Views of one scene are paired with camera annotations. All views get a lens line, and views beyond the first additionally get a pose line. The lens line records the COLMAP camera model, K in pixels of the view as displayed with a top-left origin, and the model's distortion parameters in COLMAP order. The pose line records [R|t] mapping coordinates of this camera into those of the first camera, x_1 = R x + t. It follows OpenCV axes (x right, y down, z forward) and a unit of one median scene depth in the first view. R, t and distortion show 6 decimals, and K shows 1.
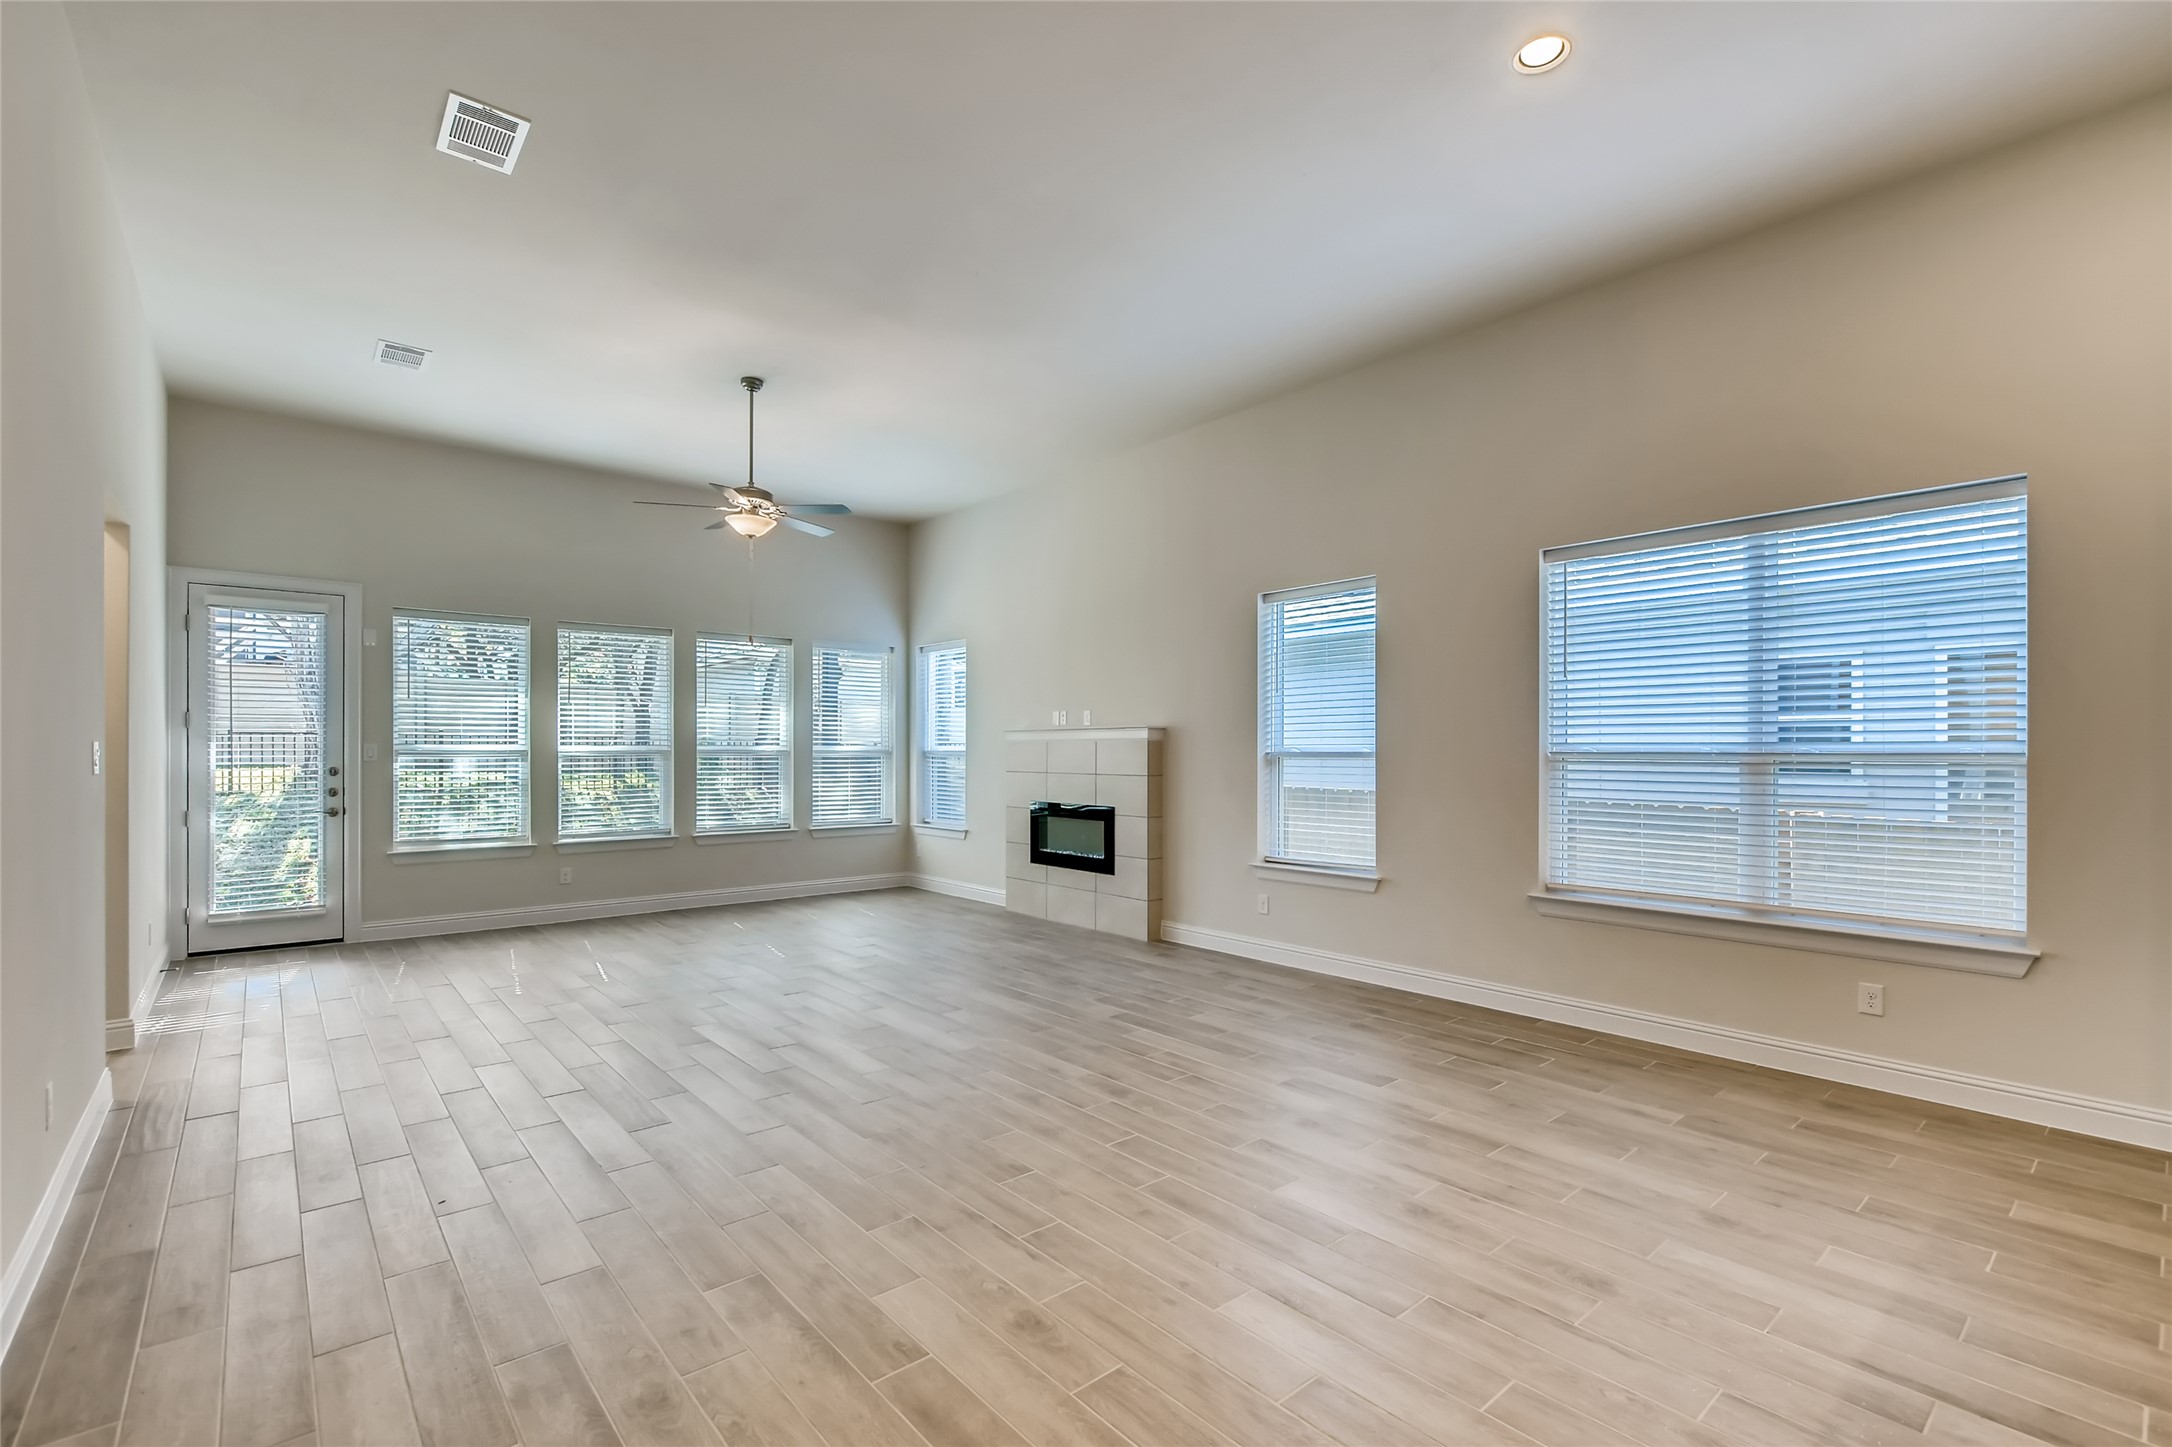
lens RADIAL K [[957.9, 0, 1087.2], [0, 957.9, 743.0], [0, 0, 1]] dist [-0.012865, -0.000316]
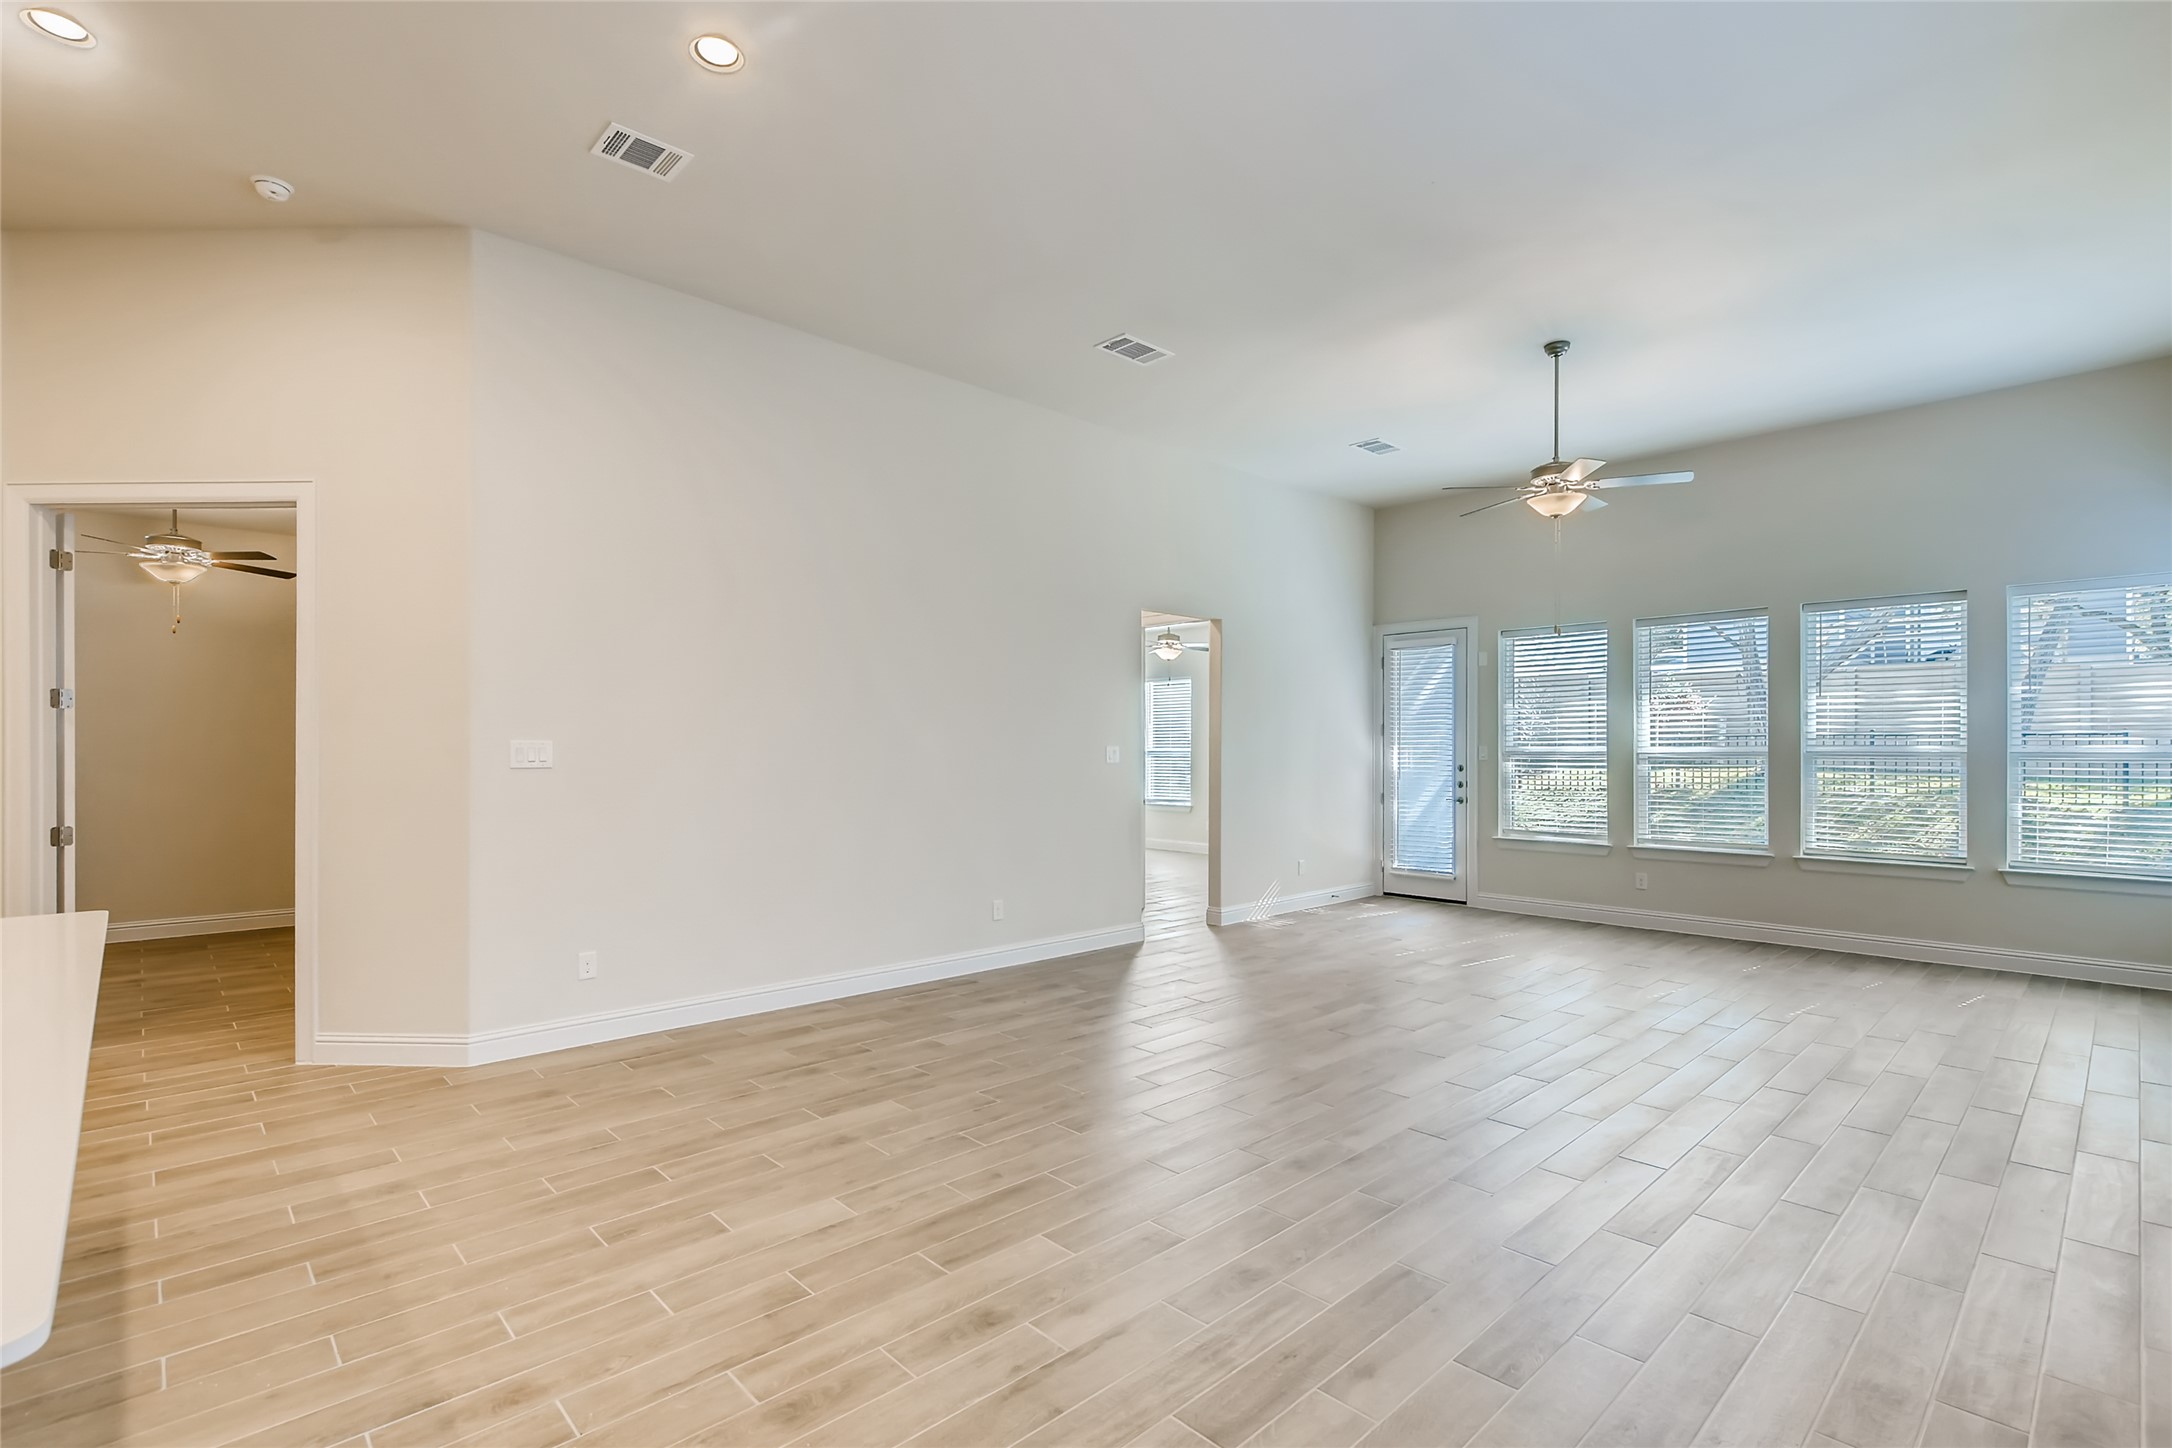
lens RADIAL K [[1002.9, 0, 1085.5], [0, 1002.9, 742.6], [0, 0, 1]] dist [-0.001315, -0.000168]
pose [[0.046159, -0.007653, -0.998905, 0.511882], [0.006375, 0.999953, -0.007366, 0.002433], [0.998914, -0.006028, 0.046205, 0.442637]]
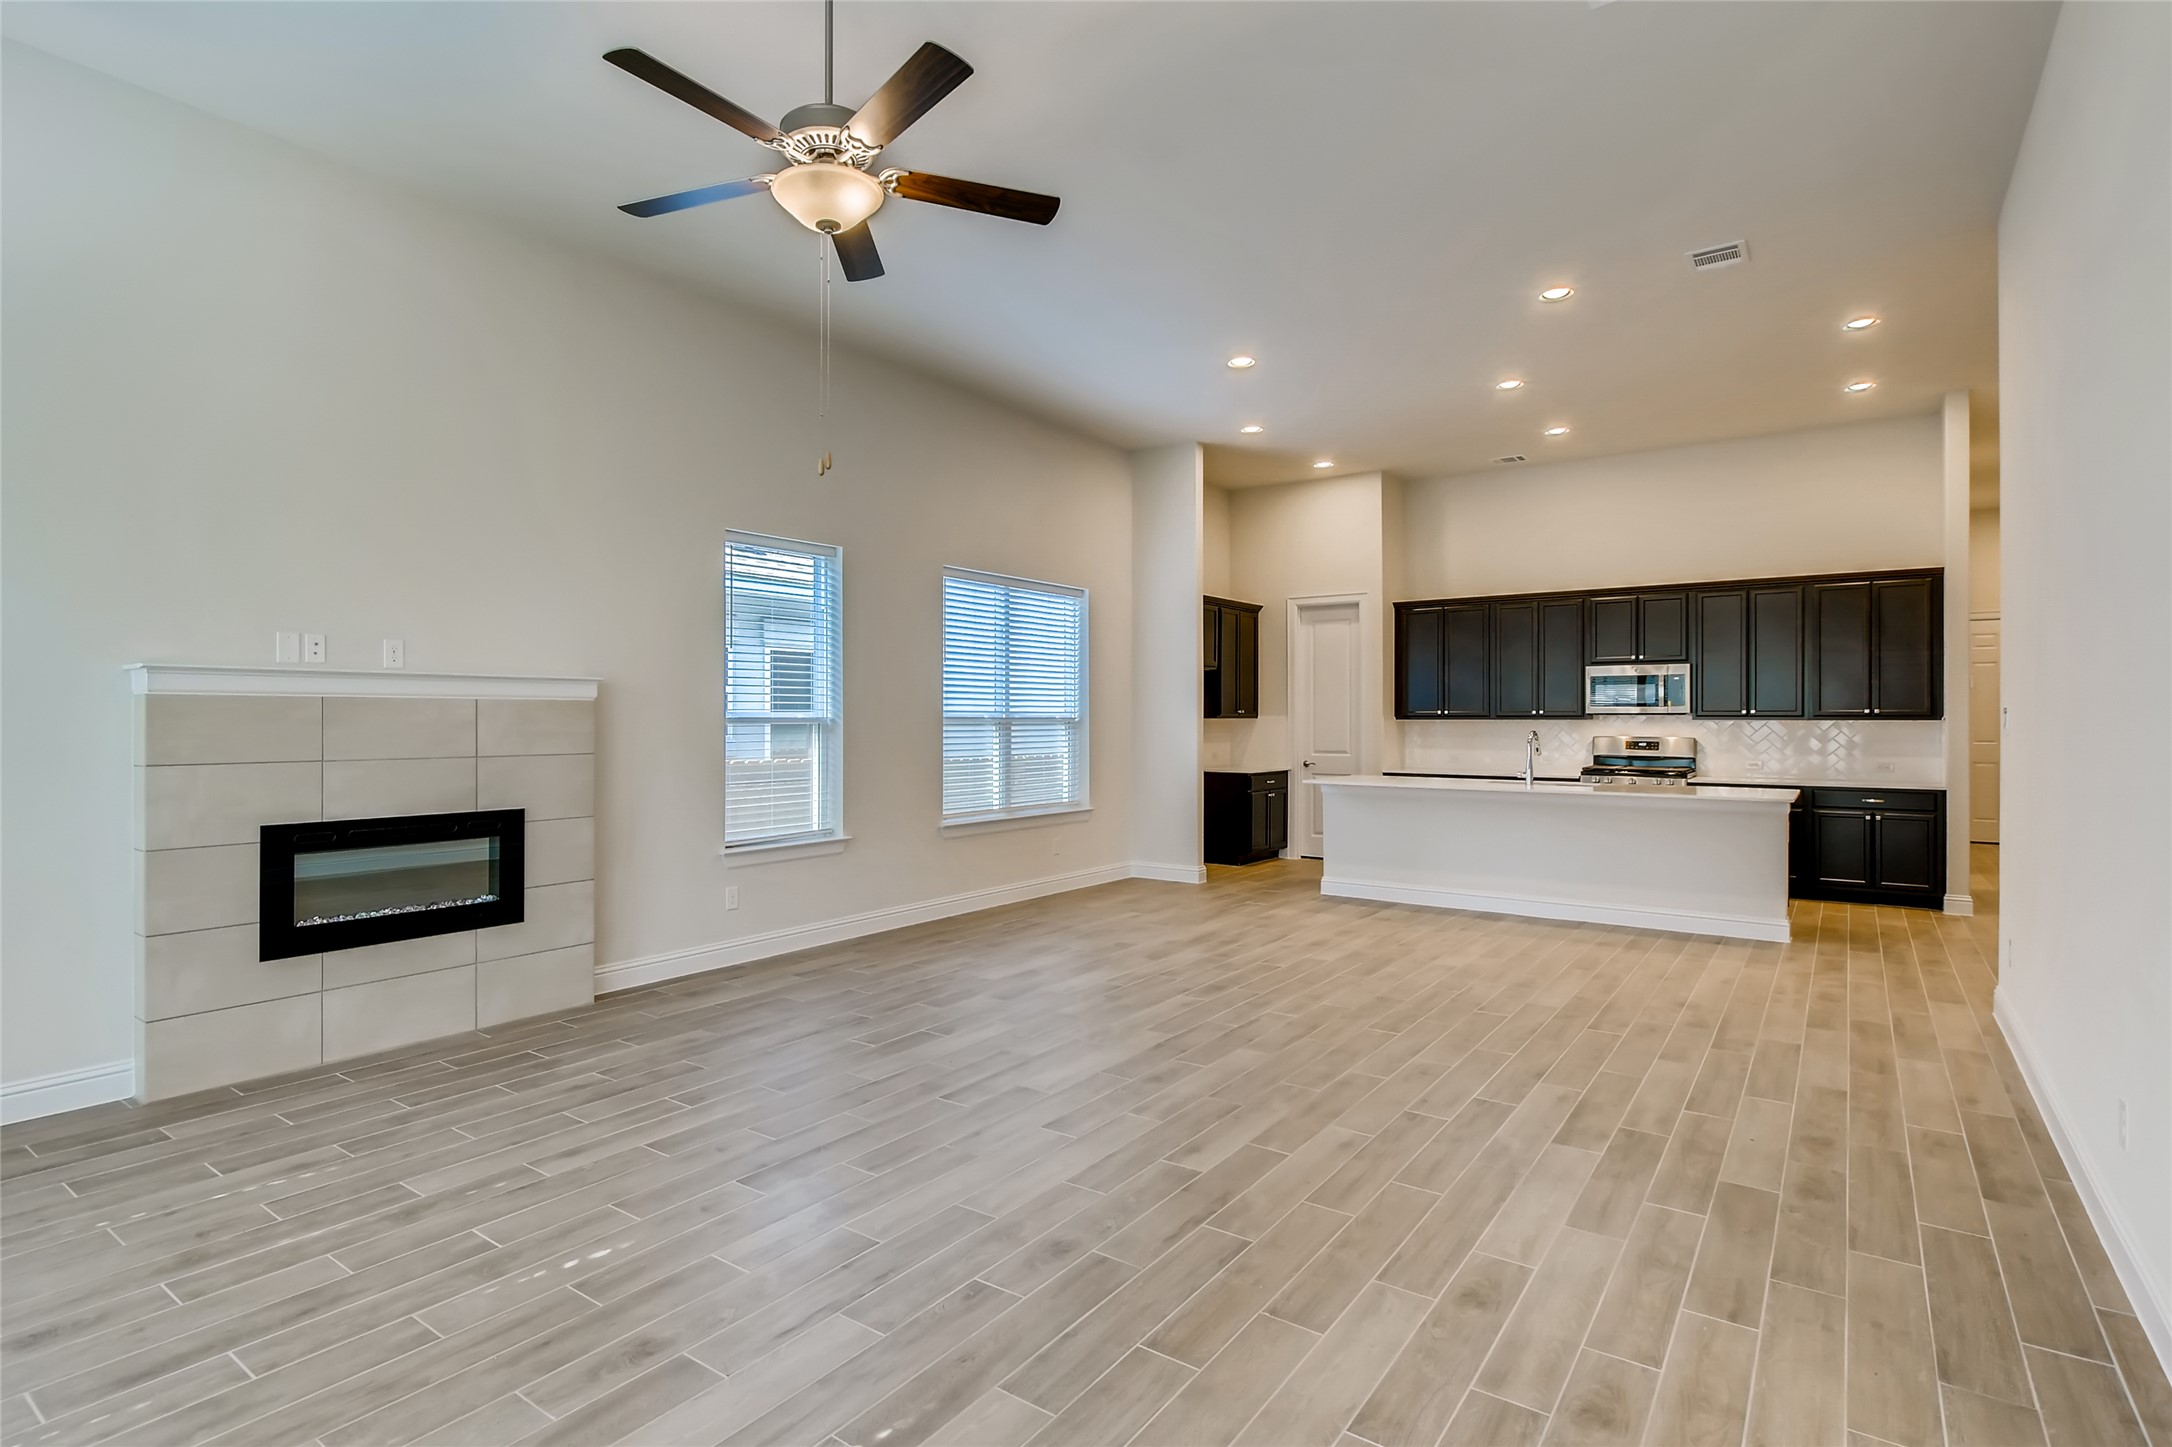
lens RADIAL K [[1093.3, 0, 1019.7], [0, 1093.3, 718.8], [0, 0, 1]] dist [-0.001992, -0.000208]
pose [[-0.206078, -0.004184, 0.978527, -0.751830], [-0.008837, 0.999958, 0.002415, 0.006154], [-0.978496, -0.008149, -0.206107, 0.886479]]
